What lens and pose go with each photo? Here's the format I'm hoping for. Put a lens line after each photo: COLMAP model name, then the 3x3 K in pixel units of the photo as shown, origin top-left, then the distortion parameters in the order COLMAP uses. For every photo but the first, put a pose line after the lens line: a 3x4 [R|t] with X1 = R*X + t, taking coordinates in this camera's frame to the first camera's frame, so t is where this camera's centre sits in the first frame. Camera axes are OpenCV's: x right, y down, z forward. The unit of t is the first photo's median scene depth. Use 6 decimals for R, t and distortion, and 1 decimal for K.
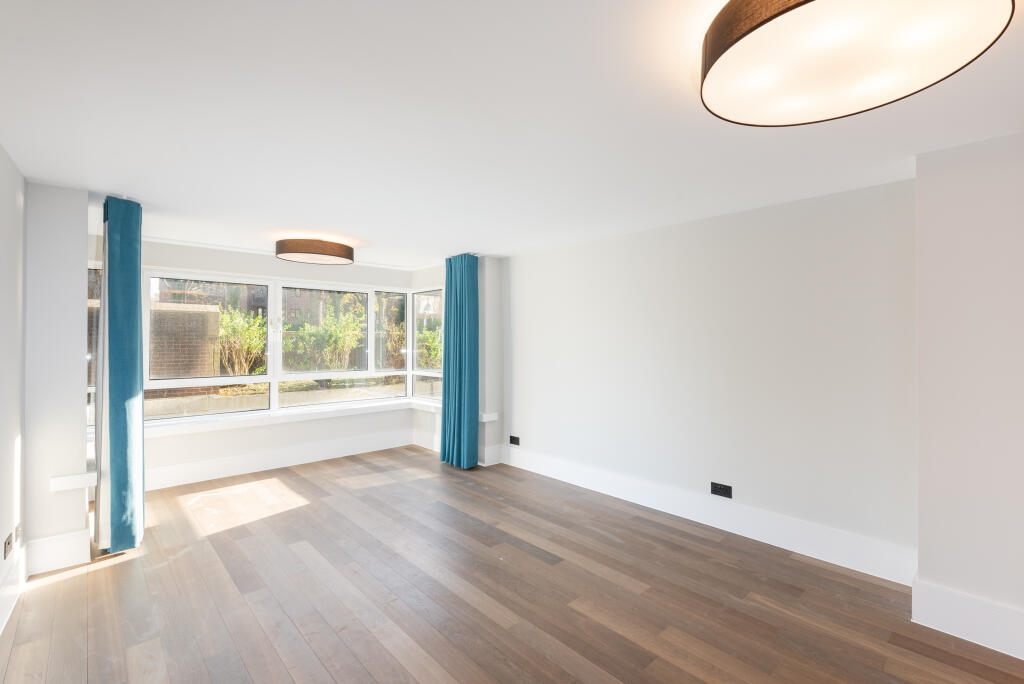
lens RADIAL K [[474.7, 0, 513.3], [0, 474.7, 345.4], [0, 0, 1]] dist [0.004549, 0.000087]
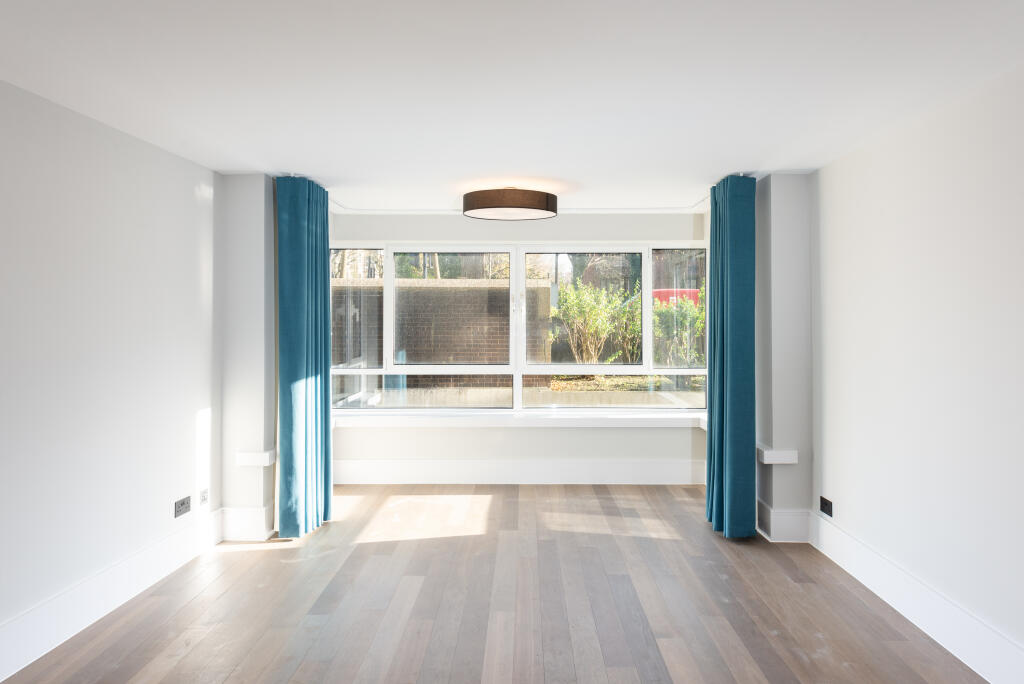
lens RADIAL K [[690.6, 0, 511.5], [0, 690.6, 330.9], [0, 0, 1]] dist [0.020616, -0.003490]
pose [[0.719000, 0.010250, -0.694935, 0.366744], [-0.008475, 0.999946, 0.005979, -0.002422], [0.694958, 0.001591, 0.719048, 0.223211]]
